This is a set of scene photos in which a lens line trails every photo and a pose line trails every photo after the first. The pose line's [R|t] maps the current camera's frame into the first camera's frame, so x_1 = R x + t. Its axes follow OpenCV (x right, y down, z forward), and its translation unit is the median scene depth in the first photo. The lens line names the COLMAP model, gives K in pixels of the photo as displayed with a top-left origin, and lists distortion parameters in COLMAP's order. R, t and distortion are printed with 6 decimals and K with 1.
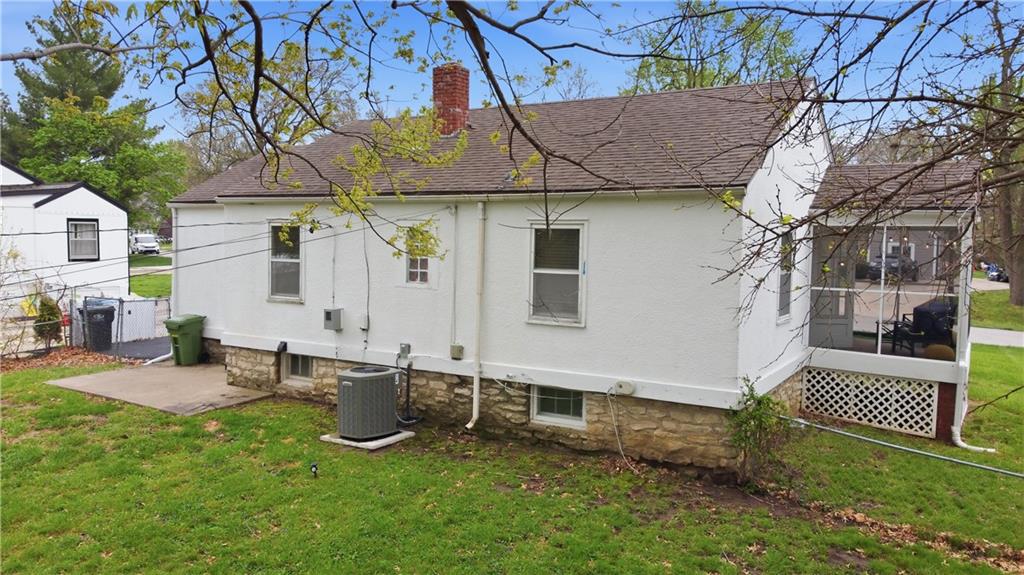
lens RADIAL K [[771.2, 0, 512.0], [0, 771.2, 287.5], [0, 0, 1]] dist [0.011706, 0.001189]
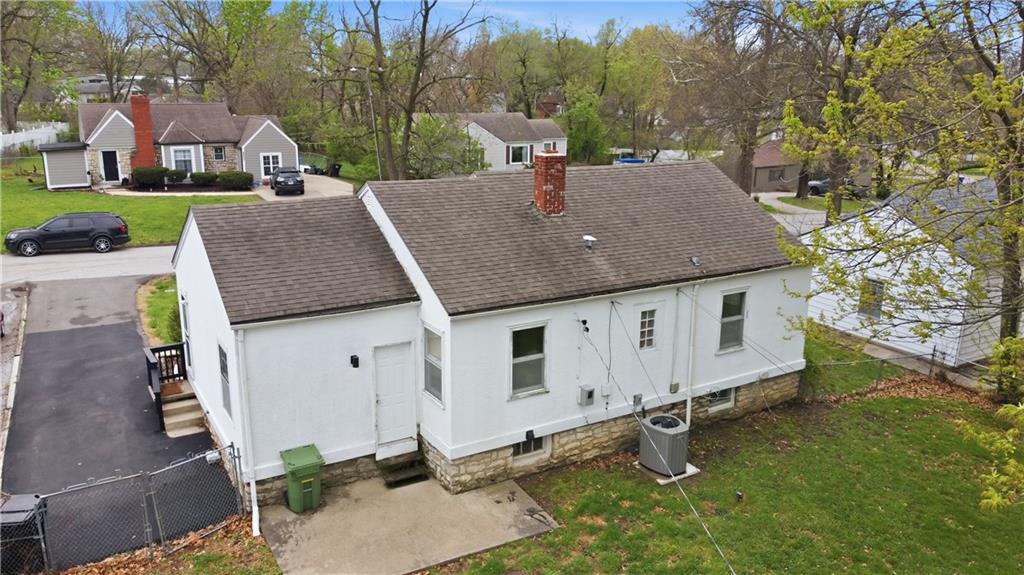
lens RADIAL K [[788.4, 0, 512.0], [0, 788.4, 287.5], [0, 0, 1]] dist [-0.044032, 0.000117]
pose [[0.467959, -0.227595, 0.853941, -1.358128], [0.054606, 0.971870, 0.229101, -0.428381], [-0.882061, -0.060580, 0.467223, 0.578382]]
